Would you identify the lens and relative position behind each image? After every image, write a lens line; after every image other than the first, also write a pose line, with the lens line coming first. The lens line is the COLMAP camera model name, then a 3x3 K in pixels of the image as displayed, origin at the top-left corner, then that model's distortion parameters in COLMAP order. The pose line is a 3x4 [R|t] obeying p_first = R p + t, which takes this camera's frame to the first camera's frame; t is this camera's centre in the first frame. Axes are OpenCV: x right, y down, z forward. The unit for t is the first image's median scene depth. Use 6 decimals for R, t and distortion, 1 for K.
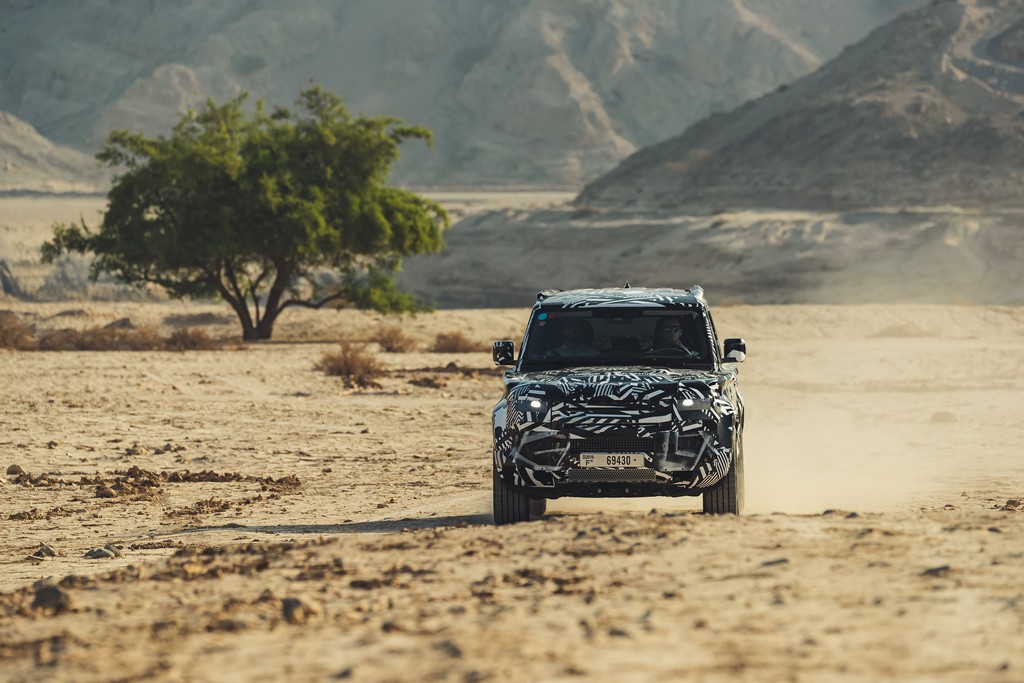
lens RADIAL K [[4672.8, 0, 512.4], [0, 4672.8, 340.8], [0, 0, 1]] dist [0.873837, 0.000000]
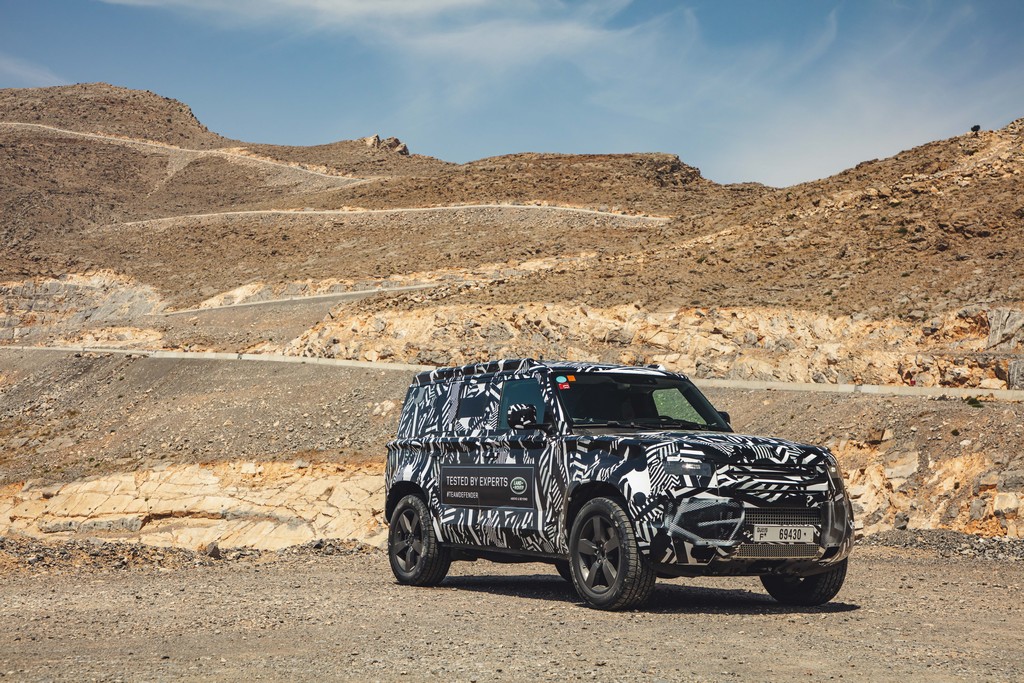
lens RADIAL K [[1430.5, 0, 505.3], [0, 1430.5, 337.2], [0, 0, 1]] dist [0.268468, 0.000000]
pose [[0.846165, 0.070595, 0.528225, -0.165022], [-0.010715, 0.993241, -0.115578, 0.020949], [-0.532814, 0.092138, 0.841202, 0.795443]]
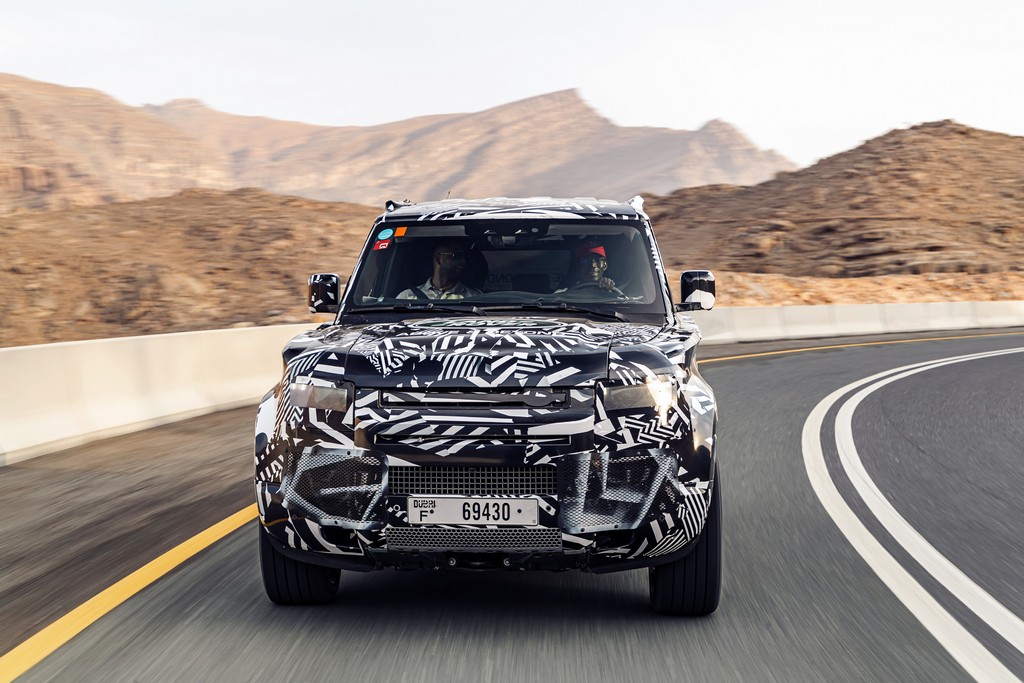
lens RADIAL K [[1500.0, 0, 514.4], [0, 1500.0, 336.0], [0, 0, 1]] dist [0.193362, 0.000000]
pose [[0.999842, 0.005504, -0.016884, 0.028086], [-0.005055, 0.999635, 0.026544, 0.002986], [0.017024, -0.026455, 0.999505, 0.838781]]
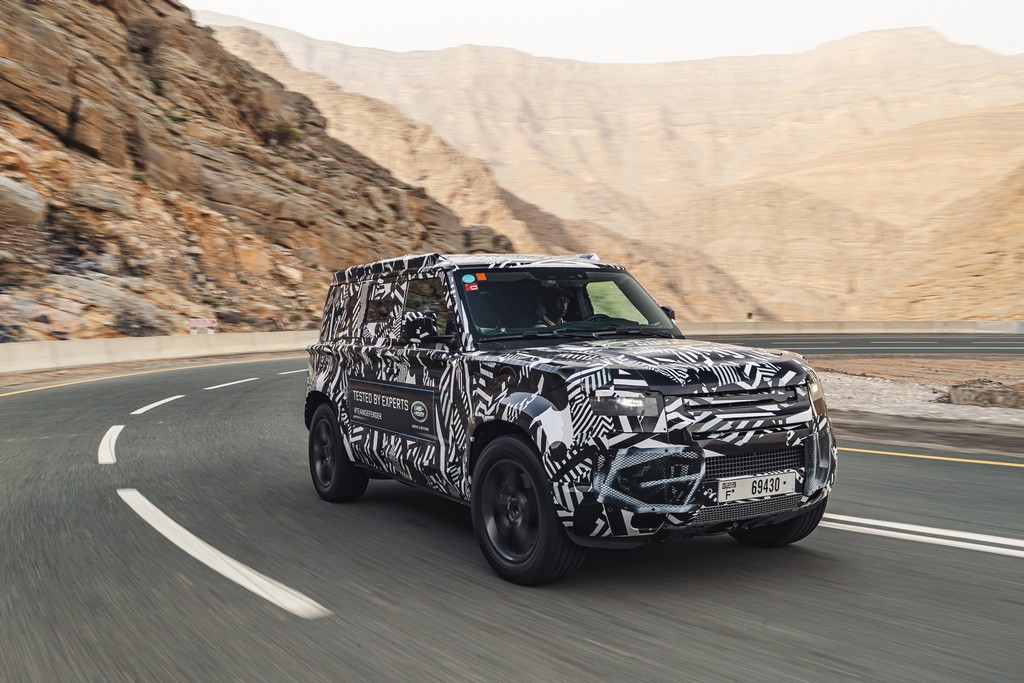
lens RADIAL K [[921.7, 0, 509.6], [0, 921.7, 336.3], [0, 0, 1]] dist [0.033662, -0.000318]
pose [[0.848524, -0.021190, 0.528732, -0.071403], [0.025008, 0.999687, -0.000069, 0.004639], [-0.528566, 0.013281, 0.848789, 0.908054]]
